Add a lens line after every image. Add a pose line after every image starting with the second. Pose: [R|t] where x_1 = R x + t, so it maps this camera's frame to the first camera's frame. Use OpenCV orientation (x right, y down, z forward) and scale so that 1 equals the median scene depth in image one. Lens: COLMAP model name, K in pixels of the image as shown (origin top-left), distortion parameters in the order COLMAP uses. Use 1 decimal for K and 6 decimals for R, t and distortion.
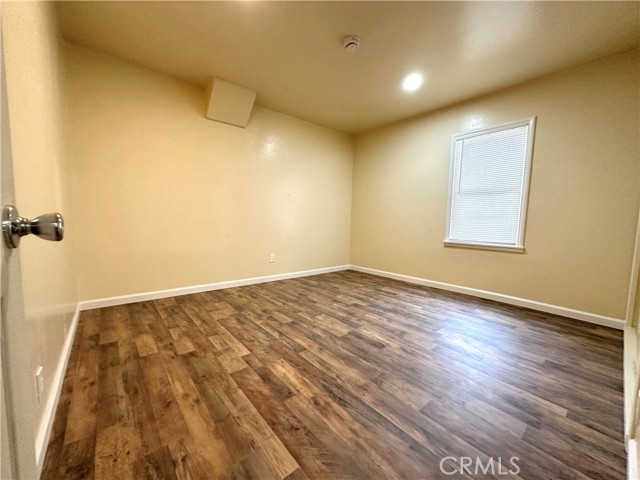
lens RADIAL K [[255.8, 0, 320.0], [0, 255.8, 240.0], [0, 0, 1]] dist [-0.003270, 0.000121]
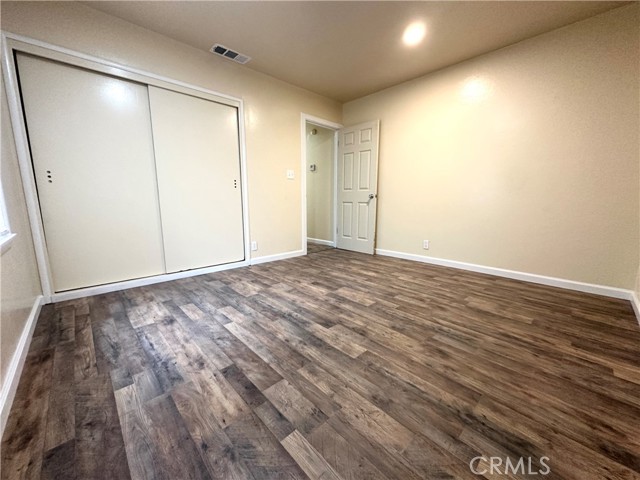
lens RADIAL K [[255.8, 0, 320.0], [0, 255.8, 240.0], [0, 0, 1]] dist [-0.003270, 0.000121]
pose [[-0.997970, -0.014307, -0.062059, 0.231076], [-0.028927, 0.969950, 0.241578, -0.121188], [0.056738, 0.242883, -0.968395, 1.793320]]
